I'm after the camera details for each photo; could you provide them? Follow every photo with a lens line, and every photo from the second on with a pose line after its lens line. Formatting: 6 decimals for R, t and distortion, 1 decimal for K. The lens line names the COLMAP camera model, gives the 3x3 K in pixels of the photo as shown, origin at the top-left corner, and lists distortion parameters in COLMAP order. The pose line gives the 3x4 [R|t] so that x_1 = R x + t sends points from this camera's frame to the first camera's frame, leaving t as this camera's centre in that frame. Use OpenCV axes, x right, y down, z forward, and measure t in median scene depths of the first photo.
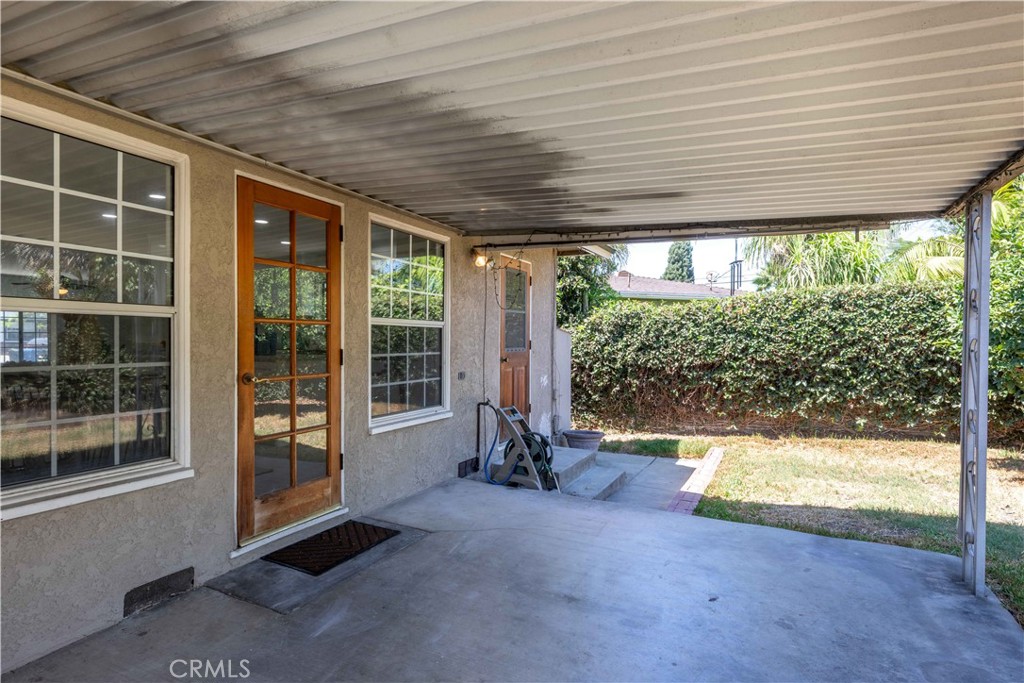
lens RADIAL K [[548.6, 0, 512.0], [0, 548.6, 341.5], [0, 0, 1]] dist [0.003703, 0.001586]
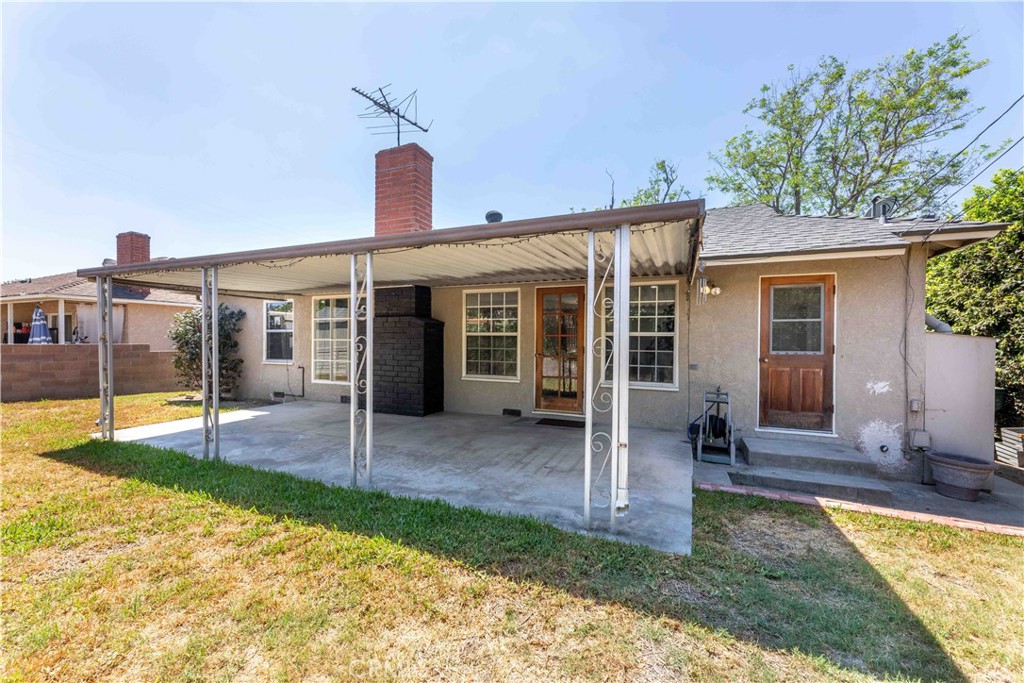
lens RADIAL K [[426.7, 0, 512.0], [0, 426.7, 341.5], [0, 0, 1]] dist [0.000962, 0.000030]
pose [[0.035069, -0.020318, -0.999178, 1.892241], [-0.020427, 0.999570, -0.021043, 0.047093], [0.999176, 0.021148, 0.034639, 0.797957]]
